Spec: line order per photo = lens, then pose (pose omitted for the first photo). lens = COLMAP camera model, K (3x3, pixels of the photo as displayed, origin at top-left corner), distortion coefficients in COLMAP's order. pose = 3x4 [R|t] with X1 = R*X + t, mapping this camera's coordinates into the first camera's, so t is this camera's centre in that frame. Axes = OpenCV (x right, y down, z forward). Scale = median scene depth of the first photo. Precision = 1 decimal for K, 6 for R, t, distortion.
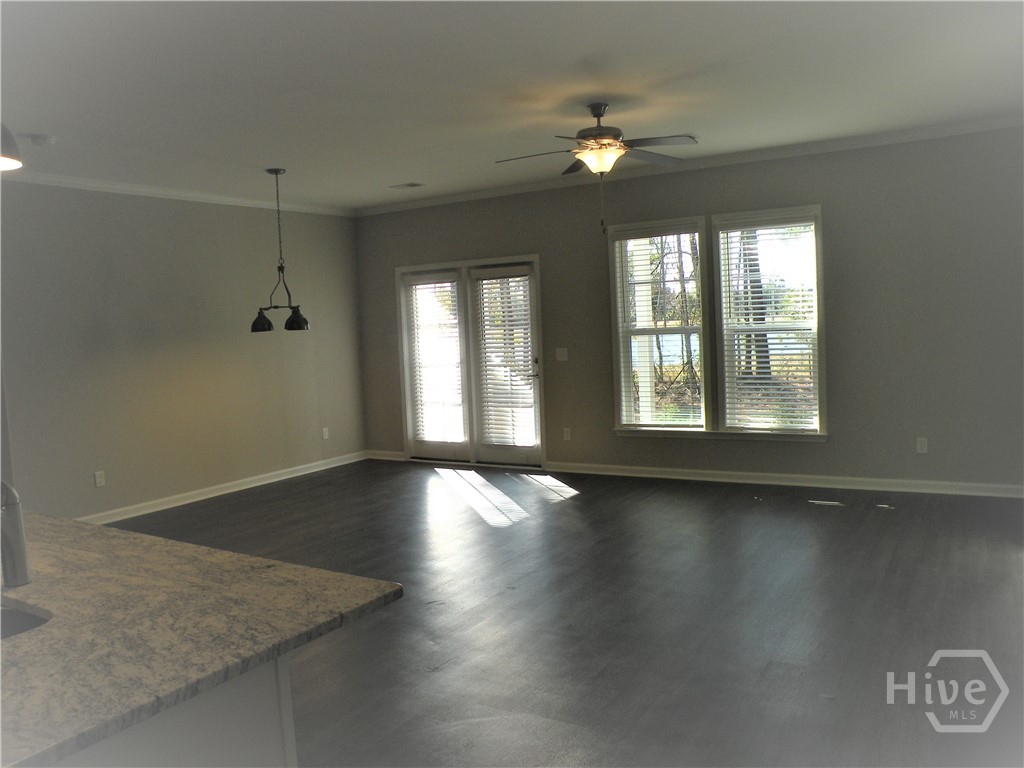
lens RADIAL K [[801.9, 0, 512.0], [0, 801.9, 384.0], [0, 0, 1]] dist [-0.096668, 0.001306]
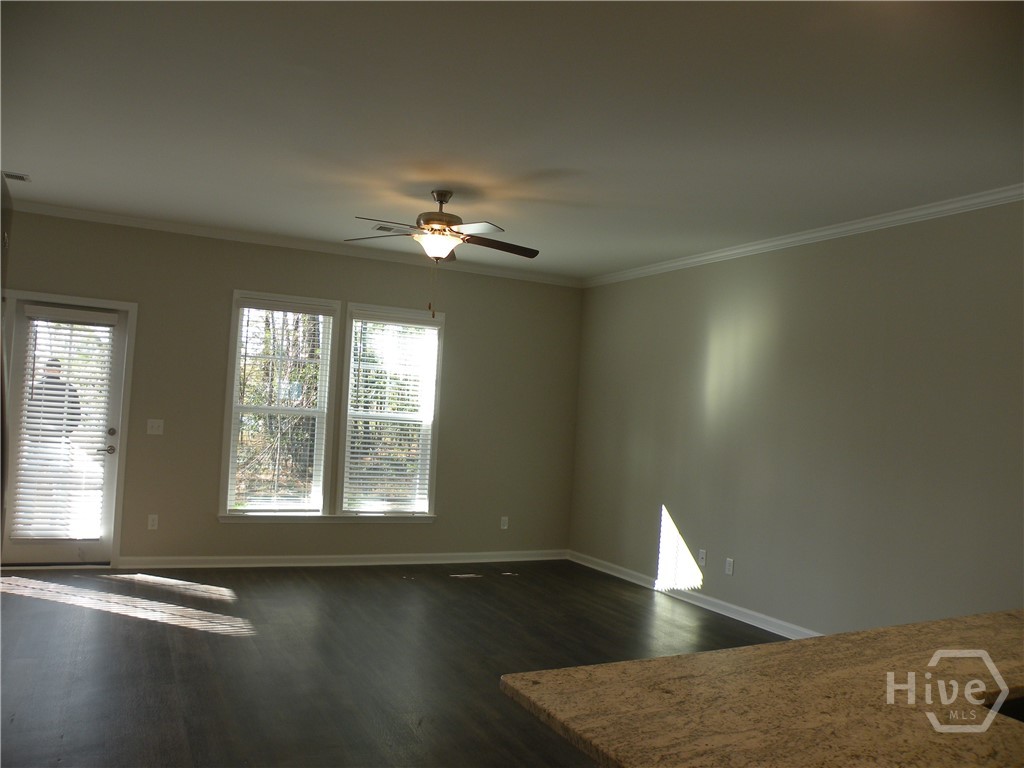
lens RADIAL K [[797.7, 0, 507.2], [0, 797.7, 394.4], [0, 0, 1]] dist [-0.175405, 0.150159]
pose [[0.529178, 0.095475, 0.843123, -0.477549], [-0.023082, 0.994901, -0.098175, 0.000398], [-0.848197, 0.032491, 0.528683, 0.290012]]
